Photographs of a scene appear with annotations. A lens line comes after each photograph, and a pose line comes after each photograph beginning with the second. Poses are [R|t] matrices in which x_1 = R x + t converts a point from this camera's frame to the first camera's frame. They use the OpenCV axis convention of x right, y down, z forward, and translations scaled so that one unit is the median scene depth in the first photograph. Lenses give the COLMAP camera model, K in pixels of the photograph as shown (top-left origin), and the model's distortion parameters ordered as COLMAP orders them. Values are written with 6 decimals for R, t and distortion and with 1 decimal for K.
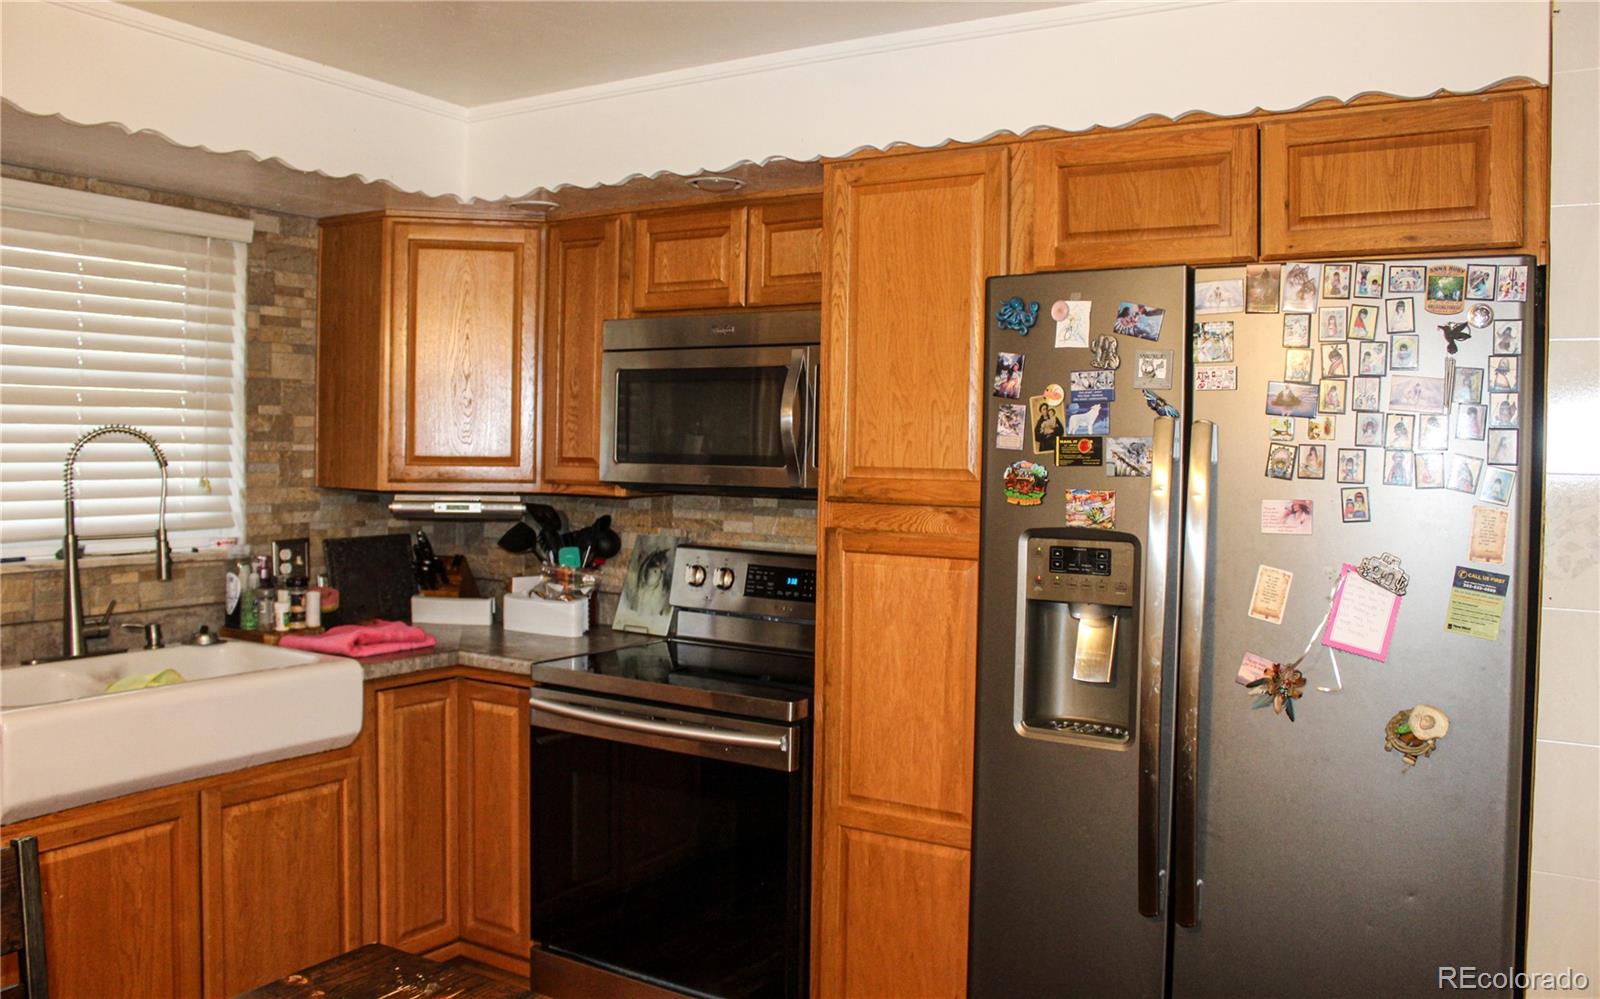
lens RADIAL K [[1390.5, 0, 798.1], [0, 1390.5, 487.5], [0, 0, 1]] dist [-0.010949, 0.003268]
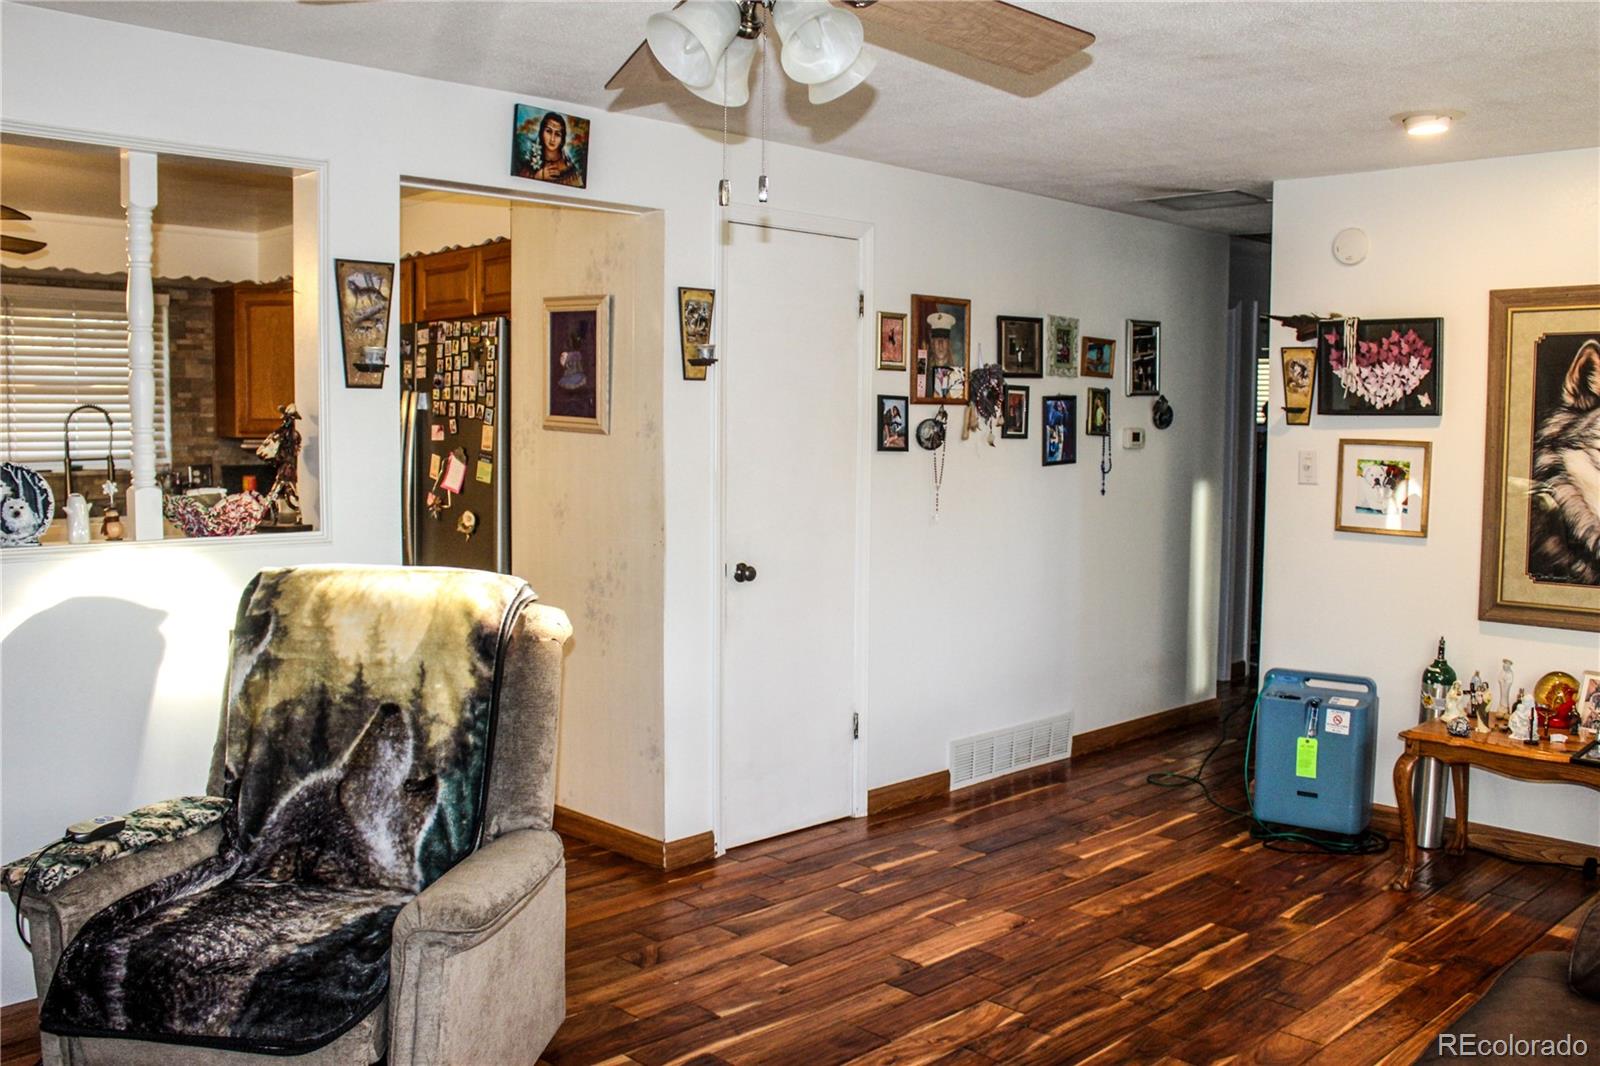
lens RADIAL K [[1411.1, 0, 800.7], [0, 1411.1, 531.2], [0, 0, 1]] dist [-0.032371, -0.006679]
pose [[0.975297, 0.003716, -0.220865, 0.848676], [0.006389, 0.998966, 0.045019, 0.047510], [0.220804, -0.045318, 0.974265, -0.662170]]
